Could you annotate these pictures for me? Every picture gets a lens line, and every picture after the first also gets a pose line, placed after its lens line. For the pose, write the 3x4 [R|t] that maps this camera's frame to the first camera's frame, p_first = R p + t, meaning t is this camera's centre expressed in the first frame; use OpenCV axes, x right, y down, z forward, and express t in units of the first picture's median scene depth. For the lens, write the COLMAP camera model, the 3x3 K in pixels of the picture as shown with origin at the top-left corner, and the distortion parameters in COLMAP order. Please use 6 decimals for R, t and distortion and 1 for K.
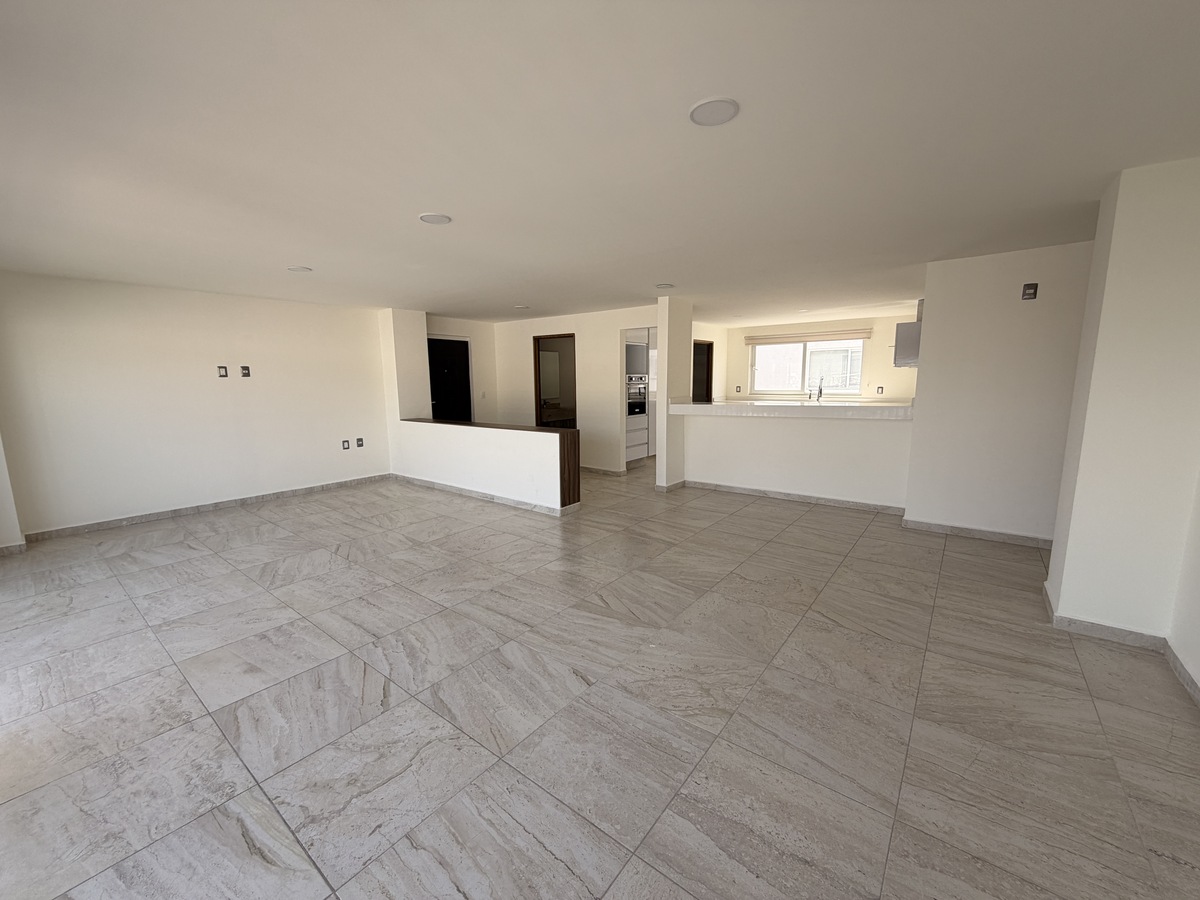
lens RADIAL K [[479.4, 0, 598.4], [0, 479.4, 459.1], [0, 0, 1]] dist [-0.000504, 0.000201]
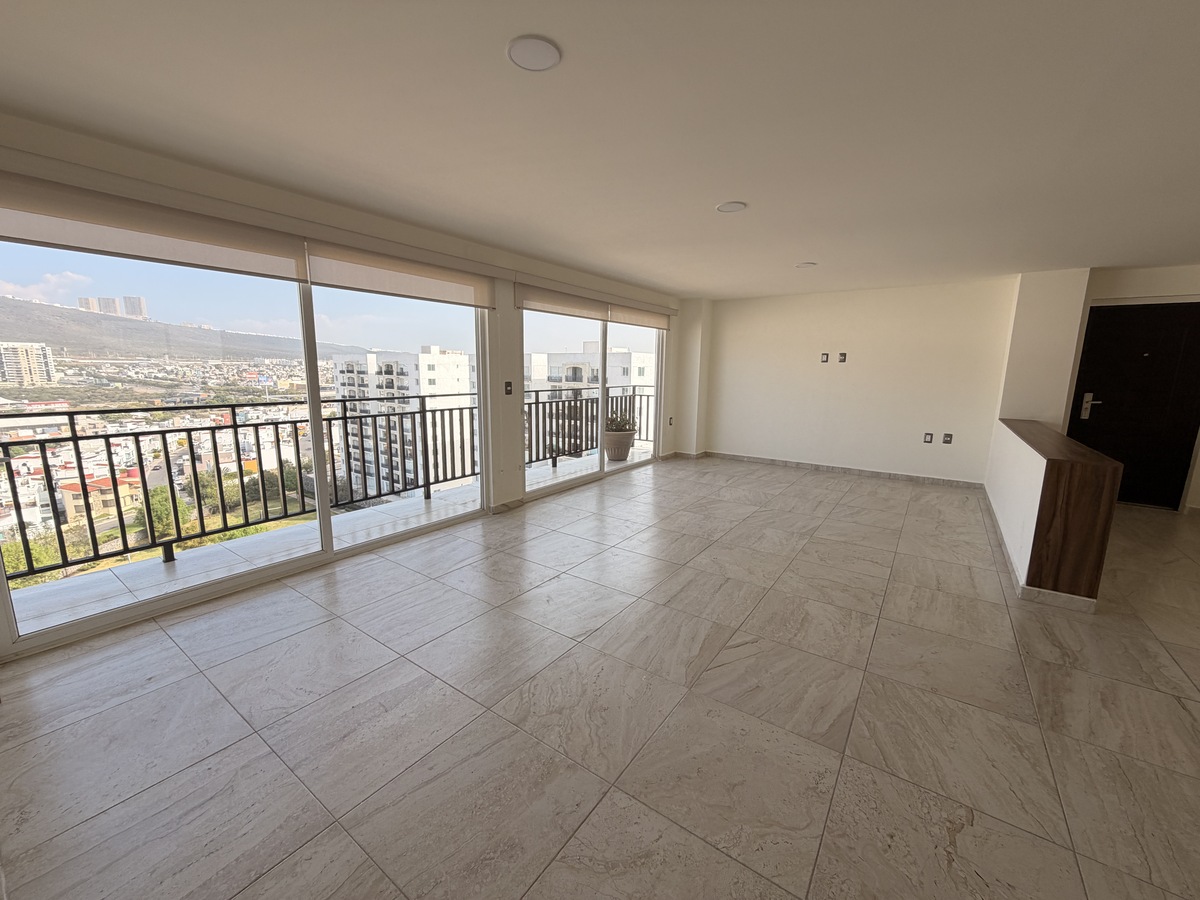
lens RADIAL K [[479.4, 0, 589.7], [0, 479.4, 444.5], [0, 0, 1]] dist [-0.000504, 0.000201]
pose [[0.032145, 0.169596, -0.984989, 0.664694], [-0.178032, 0.970710, 0.161328, -0.095178], [0.983499, 0.170174, 0.061397, 0.604156]]
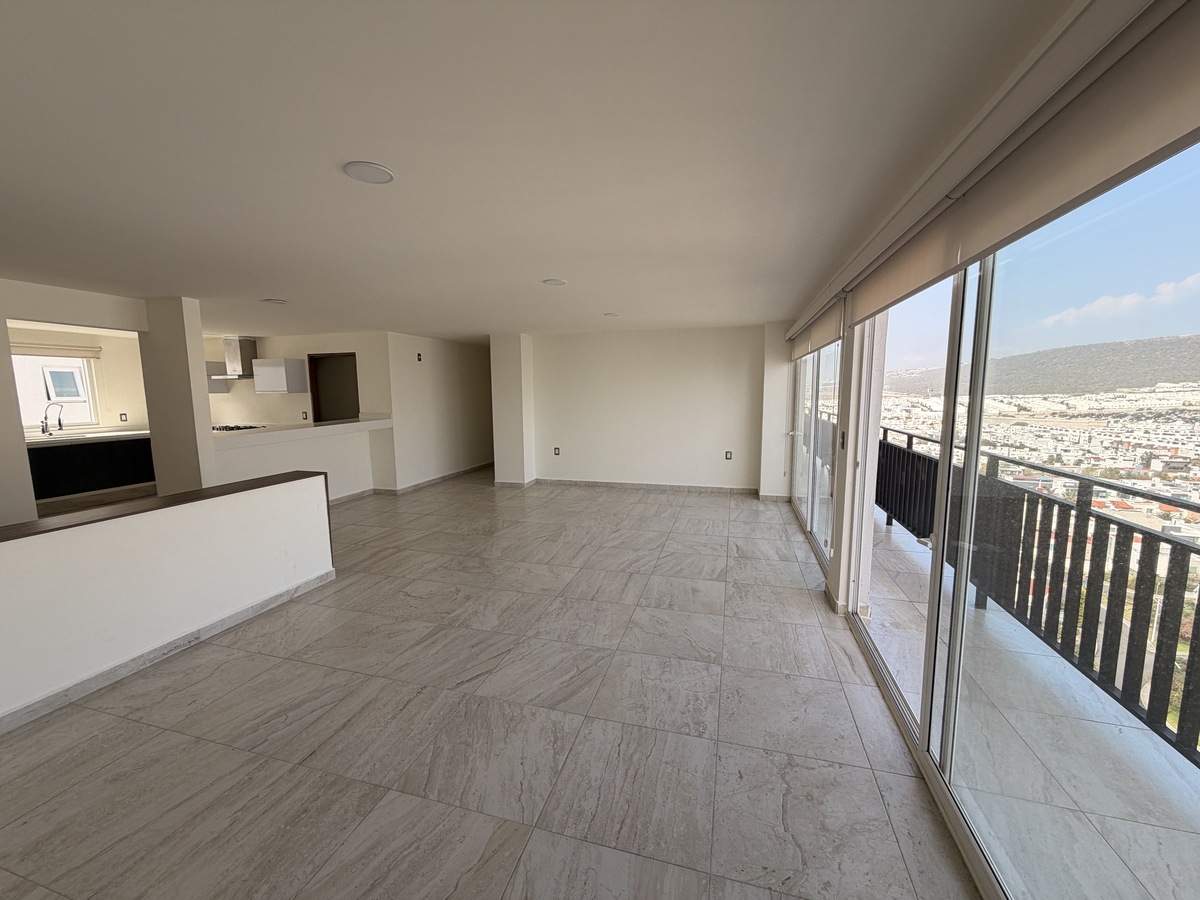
lens RADIAL K [[479.4, 0, 609.3], [0, 479.4, 452.0], [0, 0, 1]] dist [-0.000504, 0.000201]
pose [[-0.398887, -0.102766, 0.911223, -1.408824], [0.164626, 0.969531, 0.181407, -0.221160], [-0.902102, 0.222372, -0.369815, 1.232927]]
